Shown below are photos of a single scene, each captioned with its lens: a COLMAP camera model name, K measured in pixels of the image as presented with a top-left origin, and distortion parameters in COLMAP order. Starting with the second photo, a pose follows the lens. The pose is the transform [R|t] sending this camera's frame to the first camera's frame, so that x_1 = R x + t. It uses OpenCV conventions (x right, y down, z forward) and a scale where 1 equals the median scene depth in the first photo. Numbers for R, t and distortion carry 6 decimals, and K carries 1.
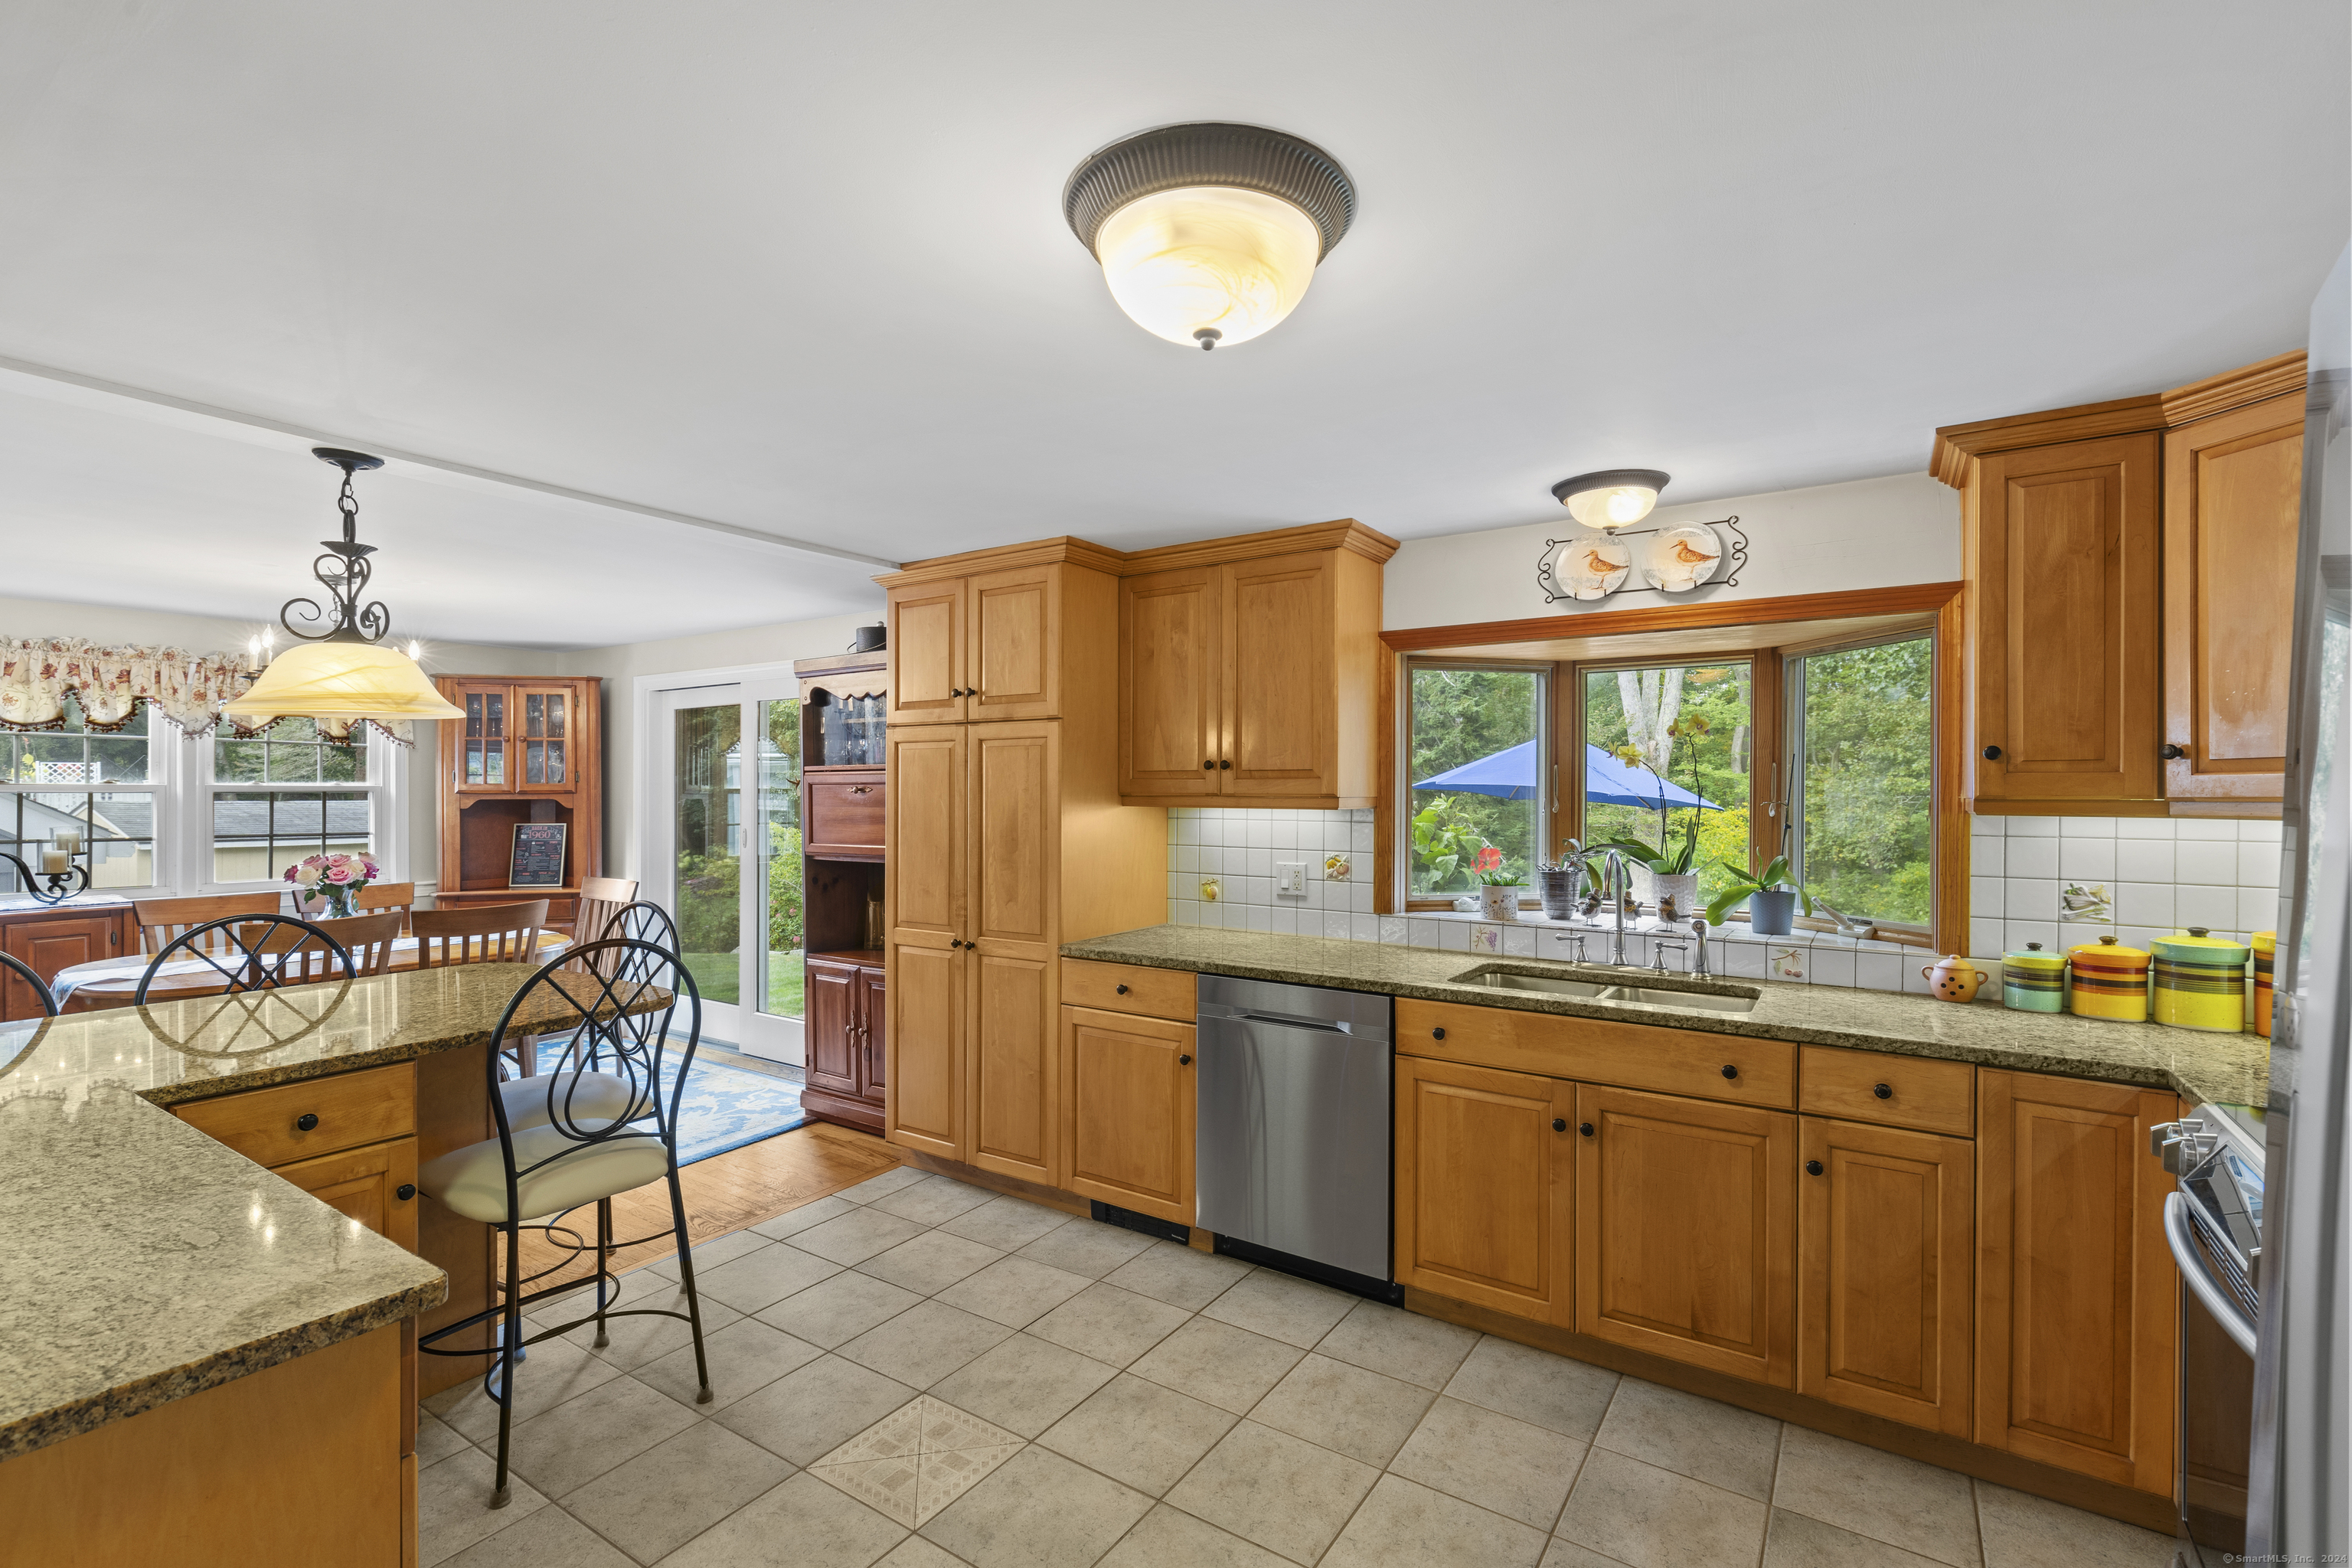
lens RADIAL K [[1058.8, 0, 1165.9], [0, 1058.8, 795.6], [0, 0, 1]] dist [0.013007, -0.003158]
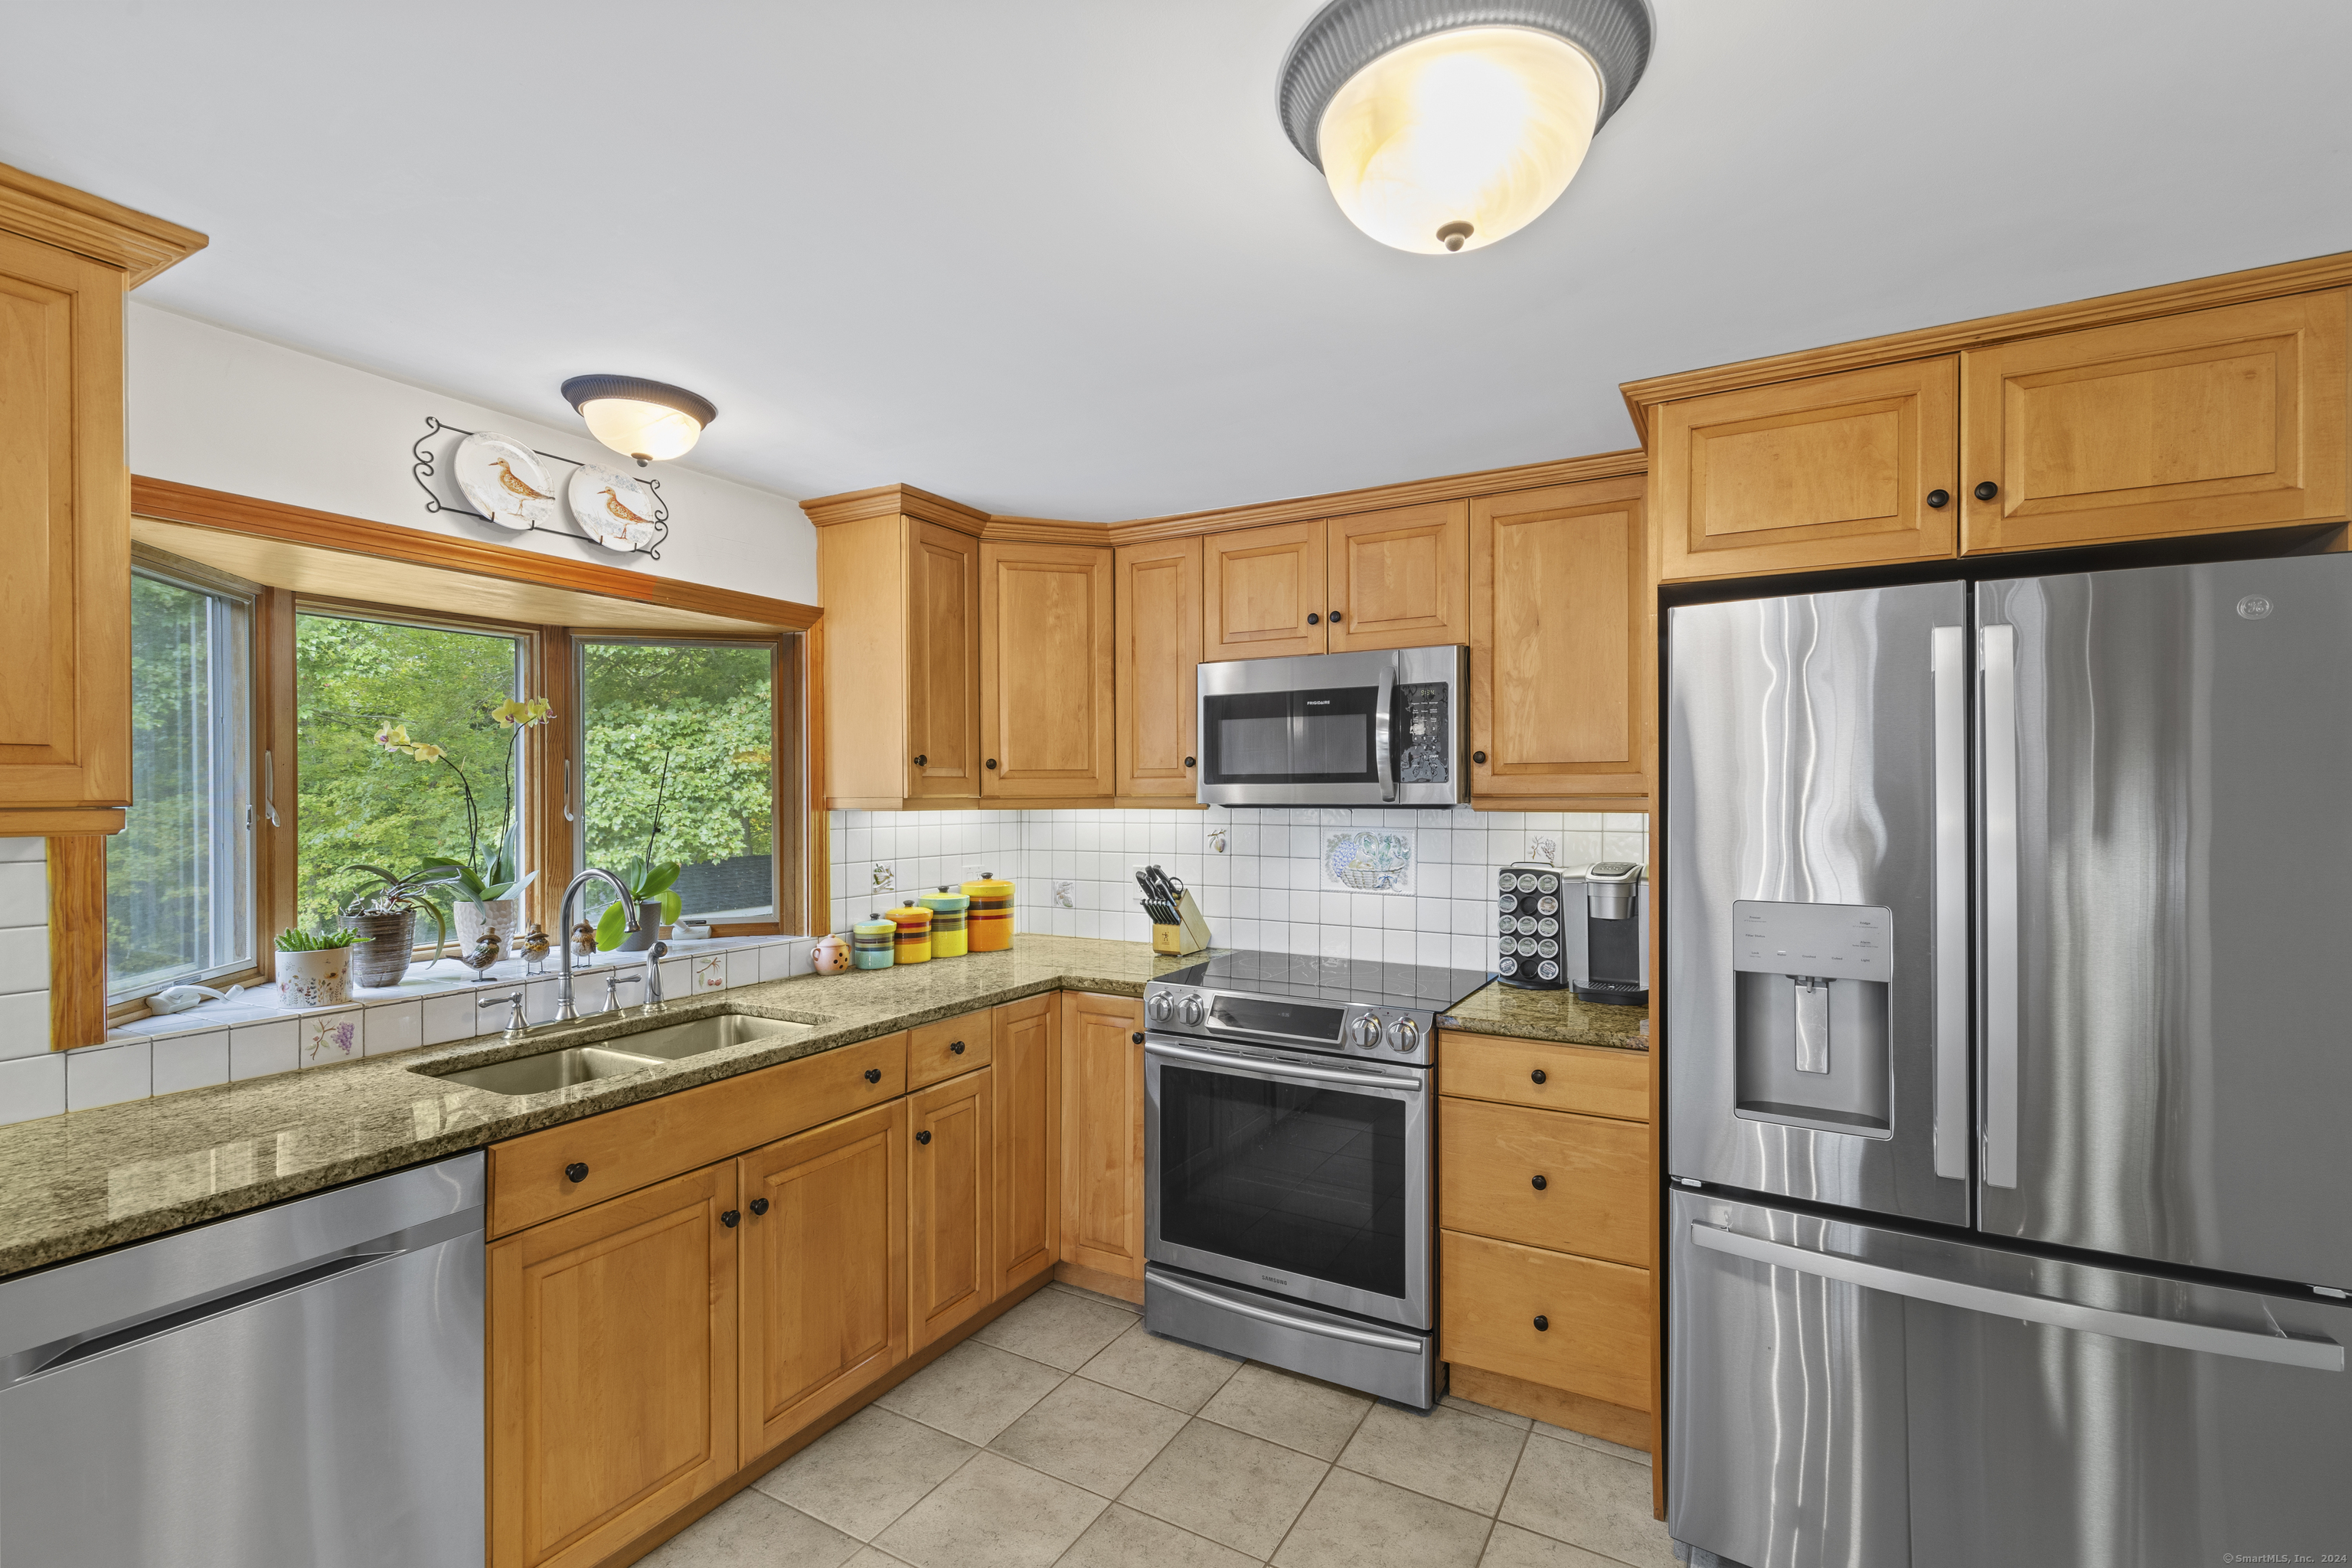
lens RADIAL K [[1058.8, 0, 1166.6], [0, 1058.8, 796.2], [0, 0, 1]] dist [0.013007, -0.003158]
pose [[-0.073647, -0.006516, 0.997263, -0.440252], [0.005980, 0.999958, 0.006975, -0.004771], [-0.997266, 0.006477, -0.073605, 0.749580]]
